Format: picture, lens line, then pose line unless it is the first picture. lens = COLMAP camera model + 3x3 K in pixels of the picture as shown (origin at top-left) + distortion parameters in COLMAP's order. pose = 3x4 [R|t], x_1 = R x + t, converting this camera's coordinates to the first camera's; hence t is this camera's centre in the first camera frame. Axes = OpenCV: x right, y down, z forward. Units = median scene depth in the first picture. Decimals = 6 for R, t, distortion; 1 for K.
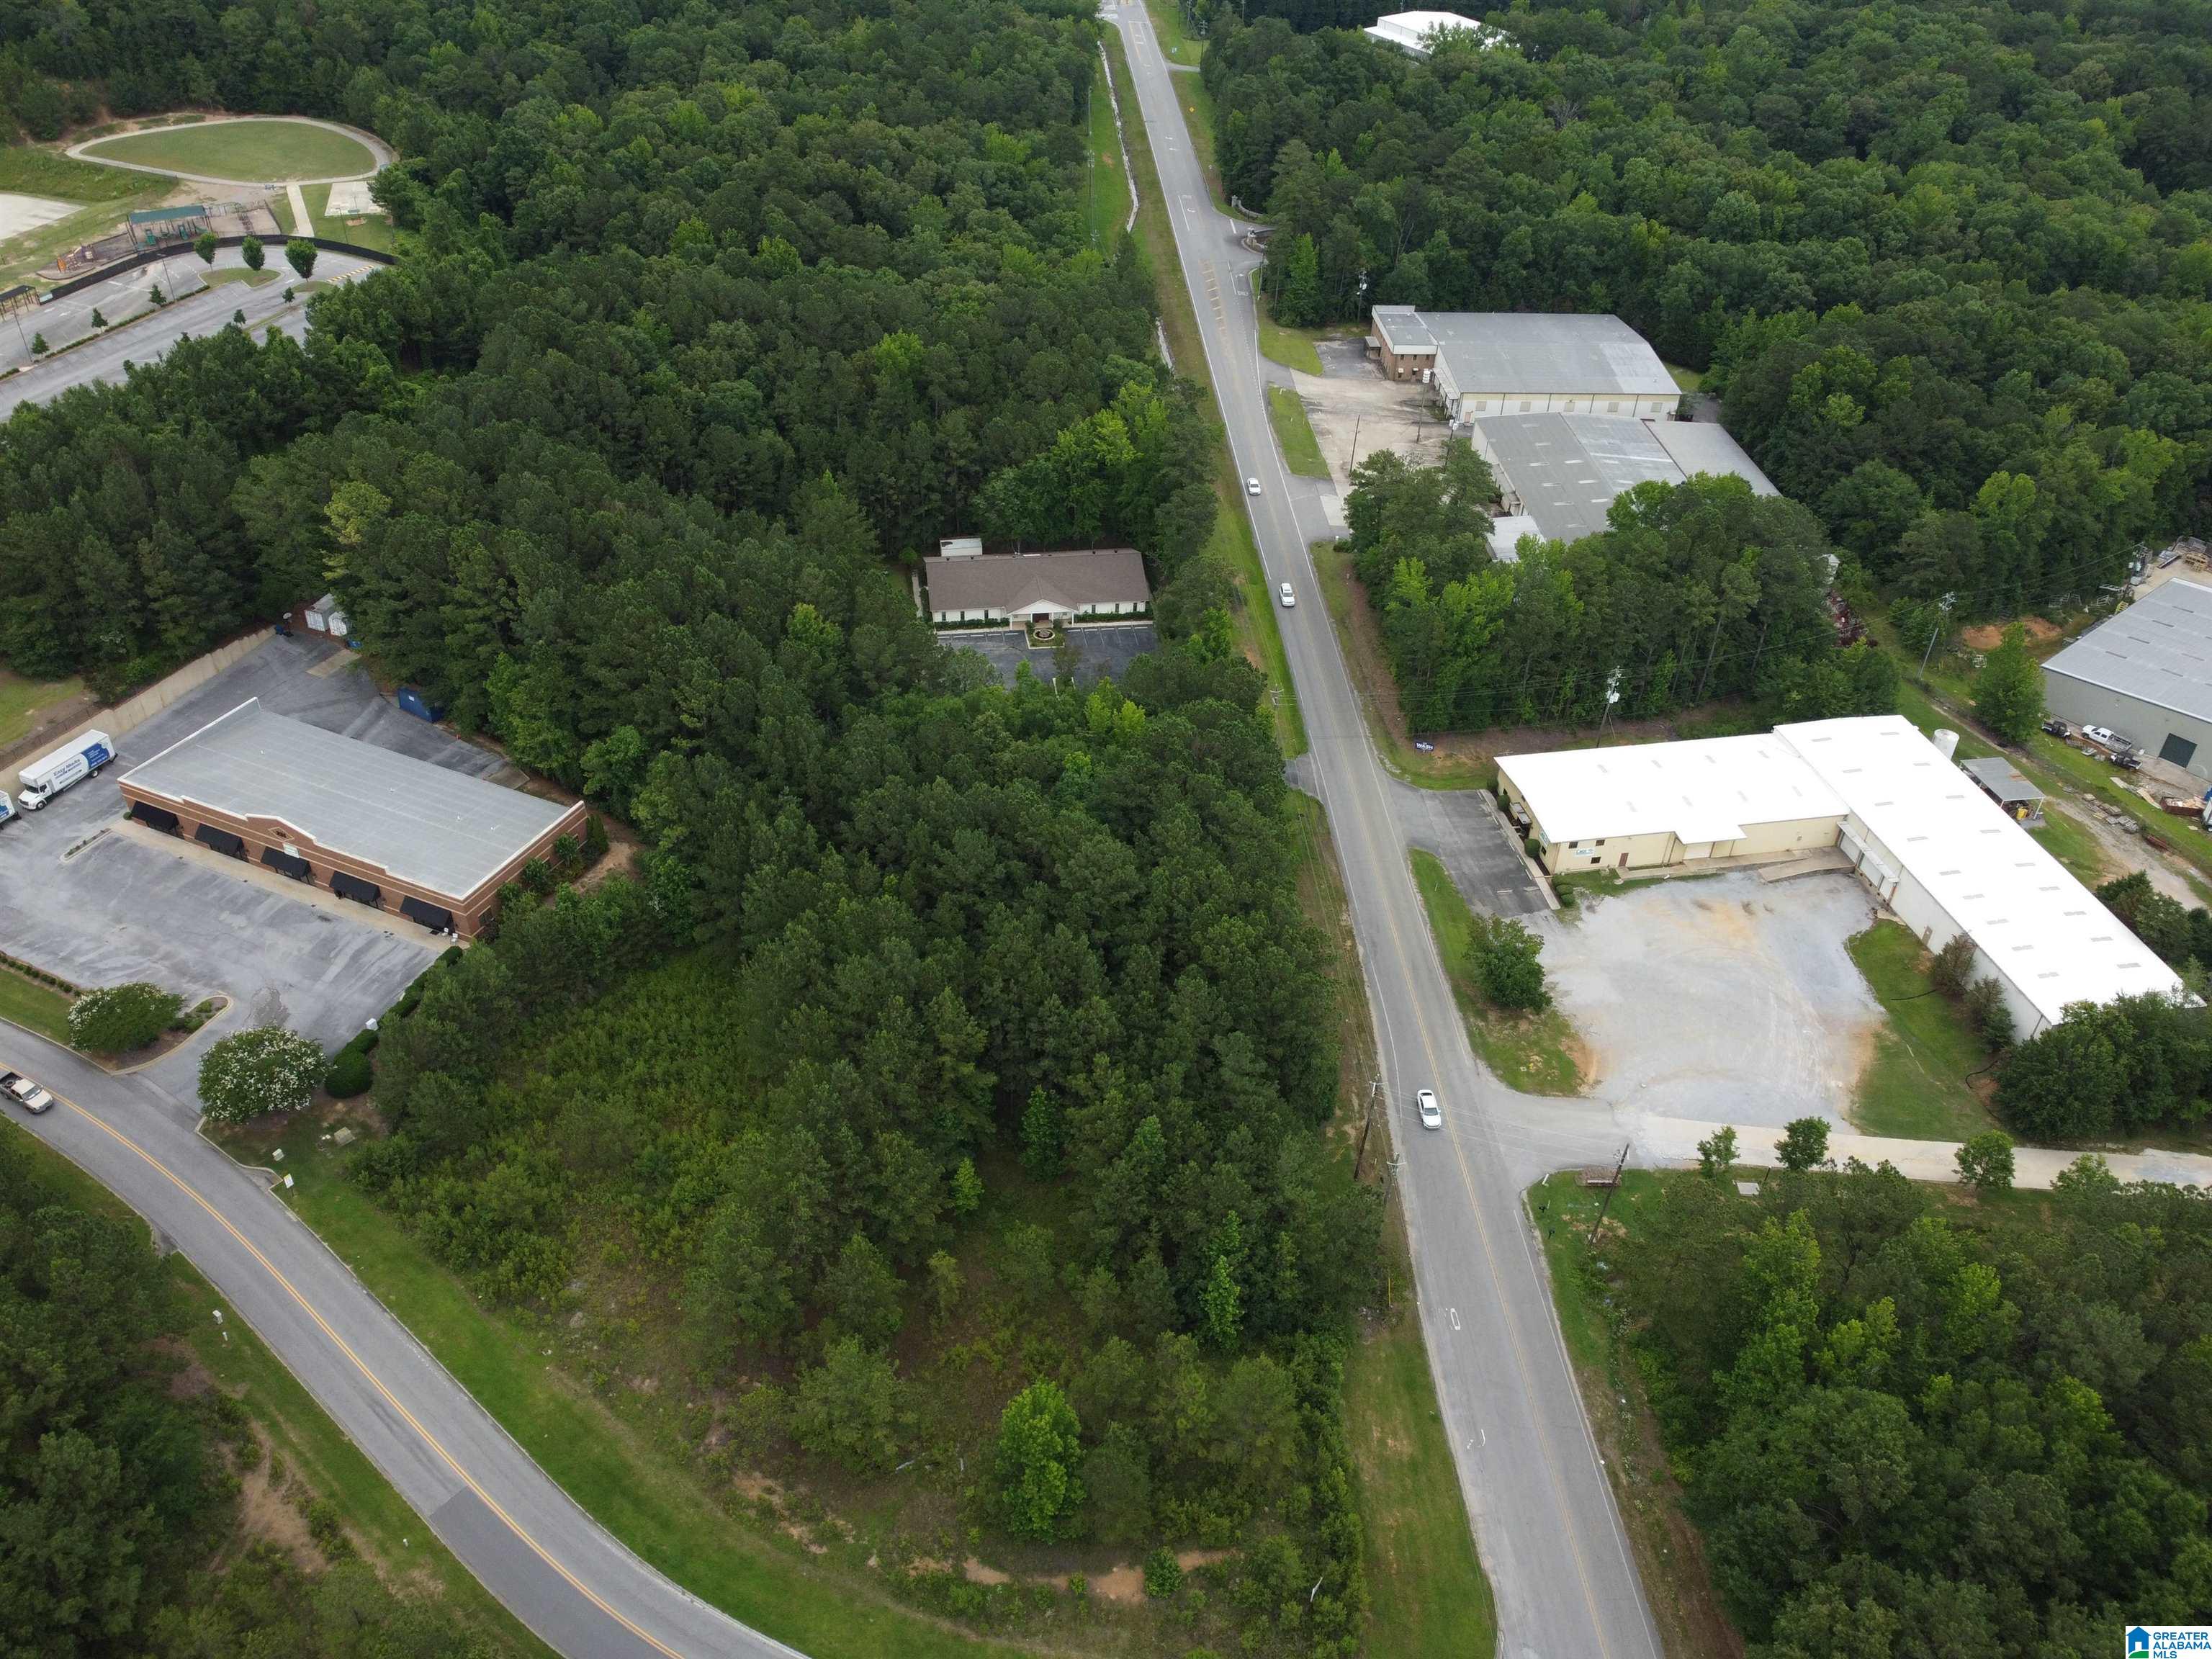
lens RADIAL K [[1685.3, 0, 1096.1], [0, 1685.3, 828.9], [0, 0, 1]] dist [0.010821, -0.002667]
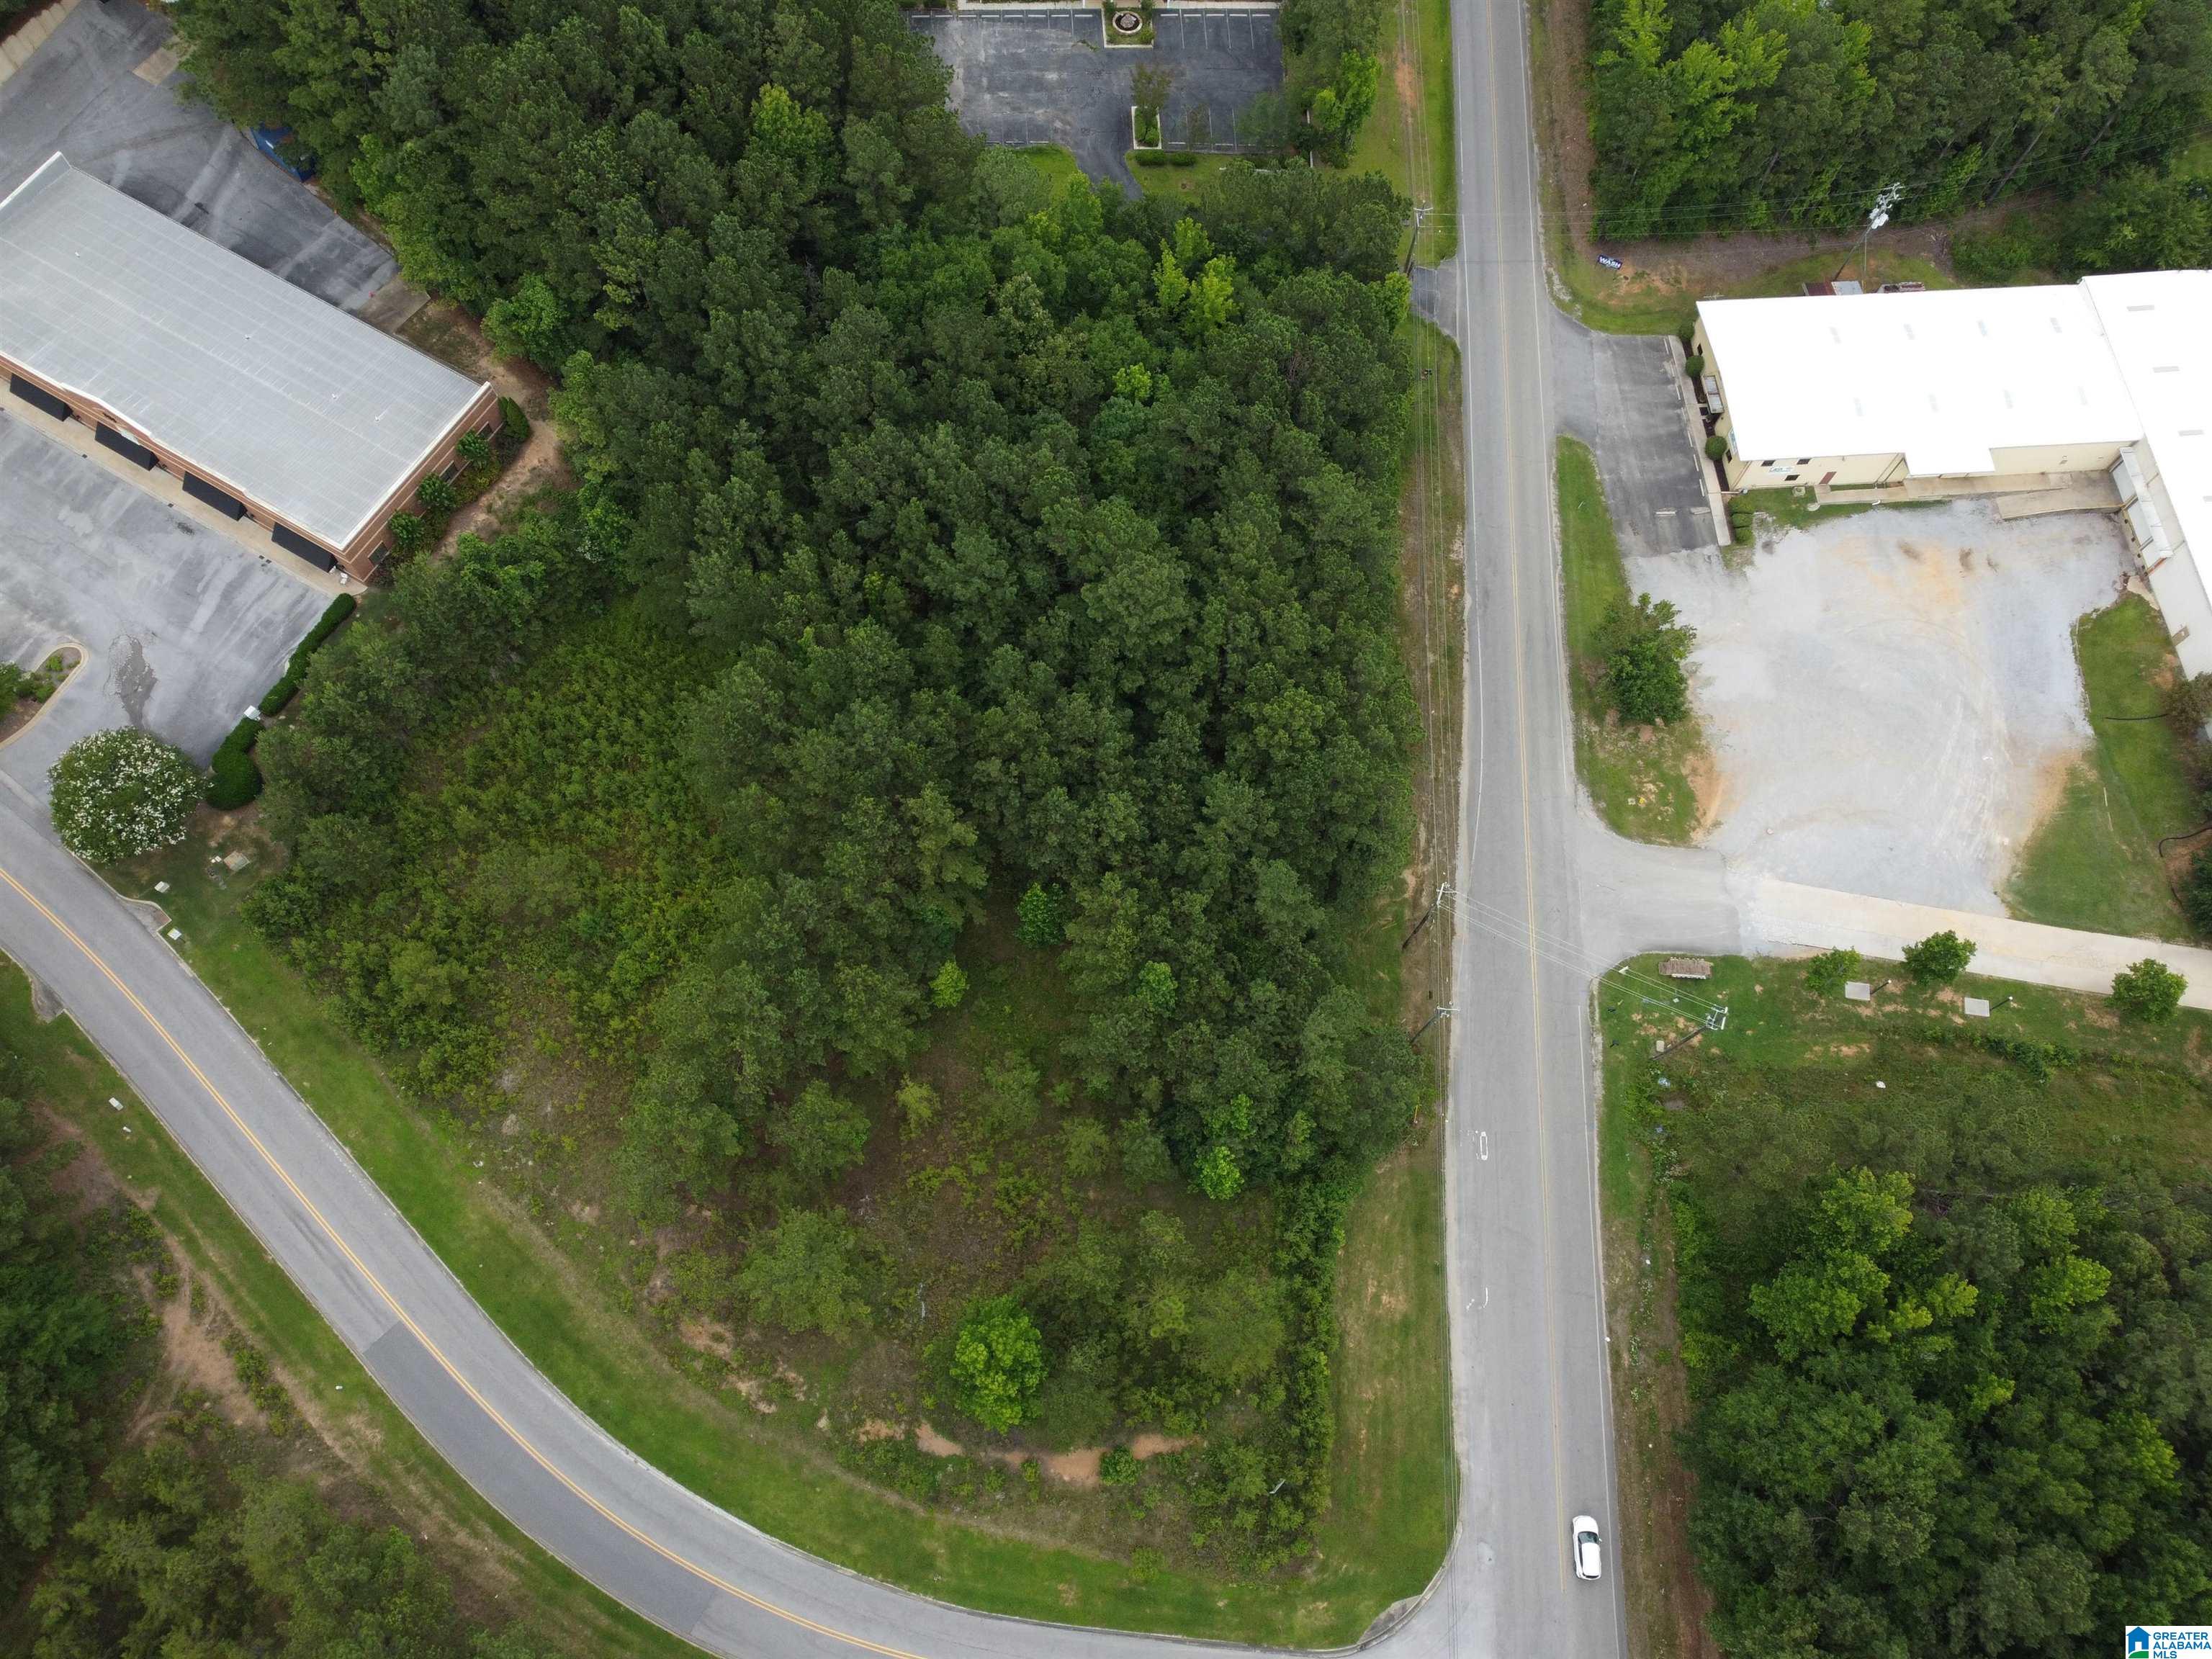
lens RADIAL K [[1685.8, 0, 1104.0], [0, 1685.8, 828.9], [0, 0, 1]] dist [0.004214, 0.000784]
pose [[0.995238, 0.093852, -0.026333, 0.018104], [-0.066796, 0.853385, 0.516983, -0.307860], [0.070992, -0.512762, 0.855590, 0.300252]]
